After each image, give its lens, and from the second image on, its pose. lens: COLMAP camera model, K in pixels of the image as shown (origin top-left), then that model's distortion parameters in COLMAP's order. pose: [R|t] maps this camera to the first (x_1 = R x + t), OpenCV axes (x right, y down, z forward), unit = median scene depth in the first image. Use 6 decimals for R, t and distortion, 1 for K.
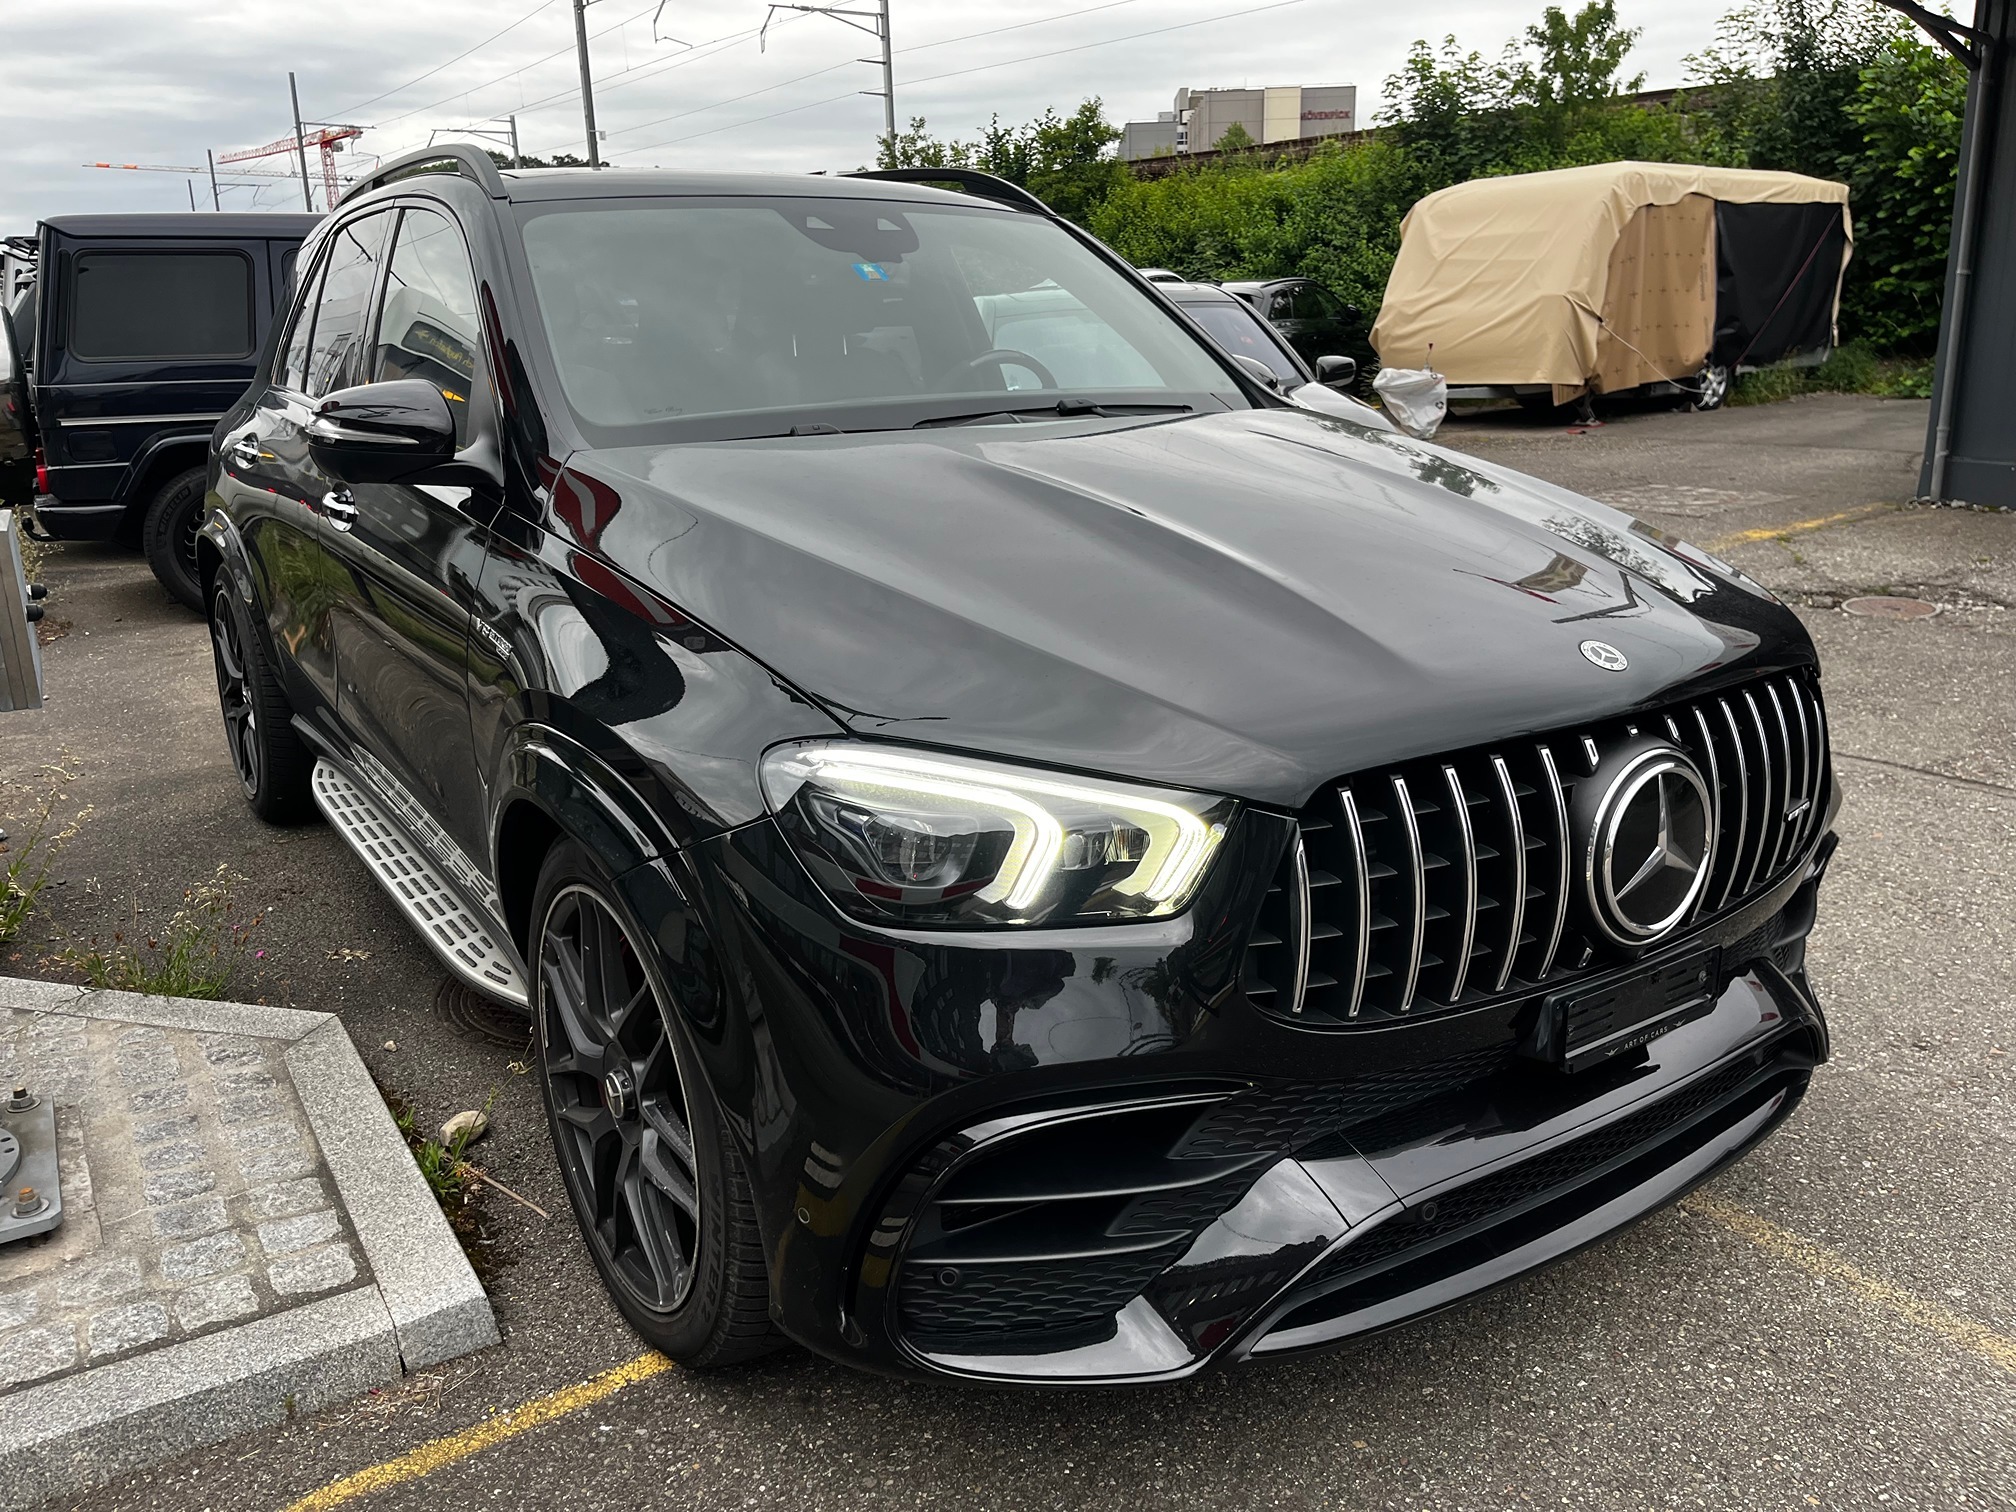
lens RADIAL K [[1574.6, 0, 1008.0], [0, 1574.6, 756.0], [0, 0, 1]] dist [0.011228, -0.010673]
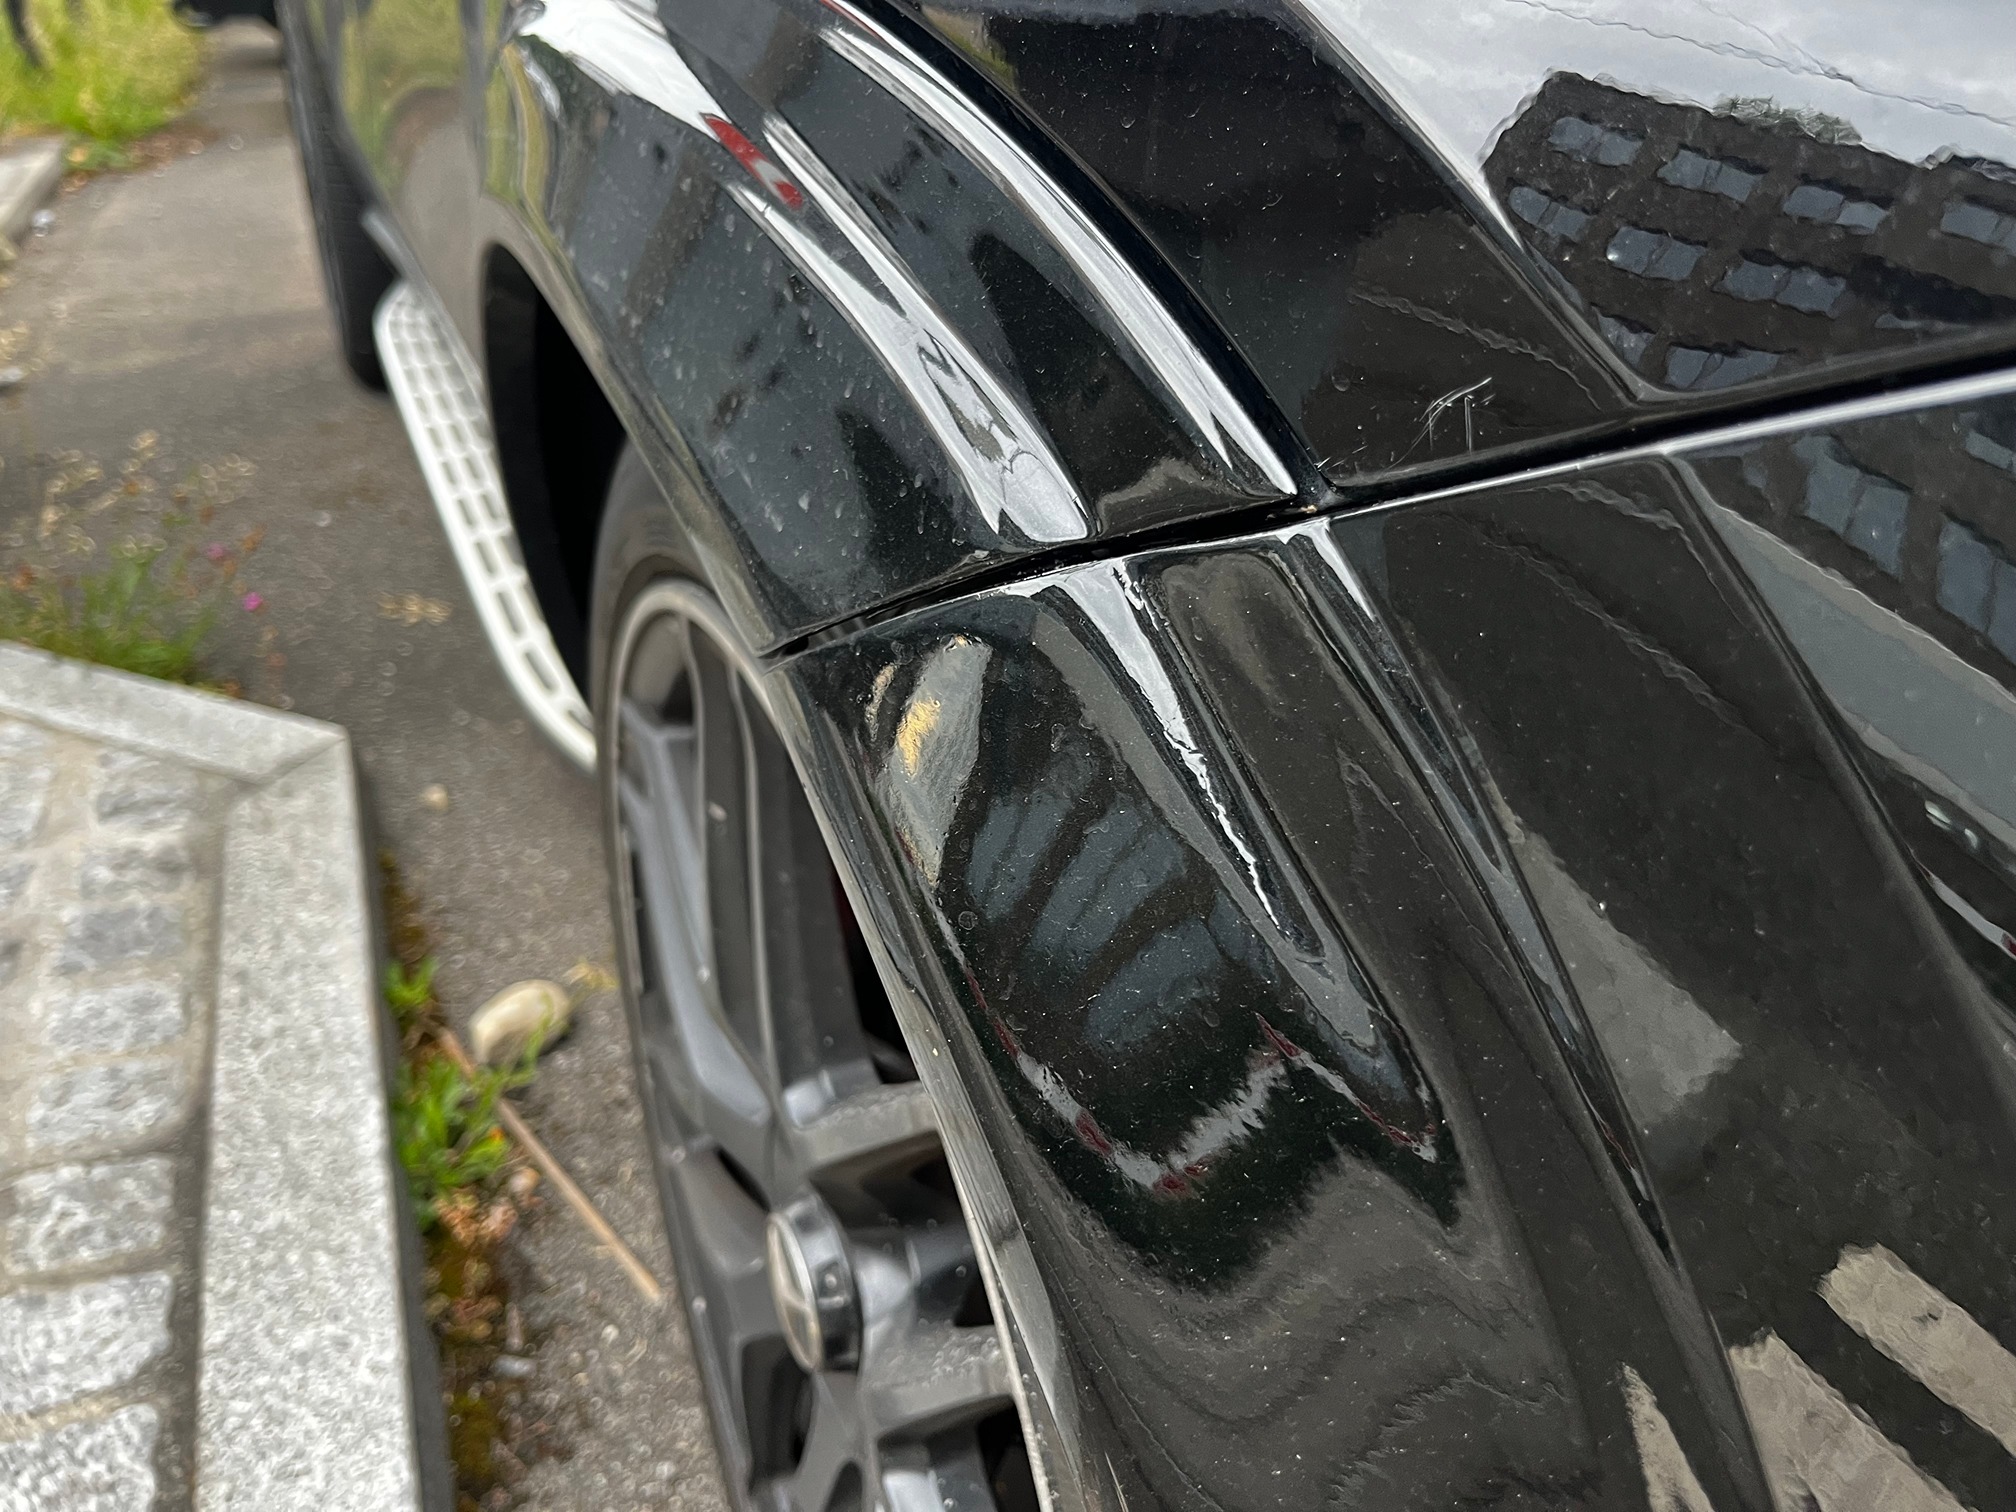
lens RADIAL K [[1574.6, 0, 1008.0], [0, 1574.6, 756.0], [0, 0, 1]] dist [0.011228, -0.010673]
pose [[0.986090, 0.090677, -0.139296, -0.137657], [-0.055488, 0.969590, 0.238363, 0.031757], [0.156674, -0.227319, 0.961135, 0.580288]]
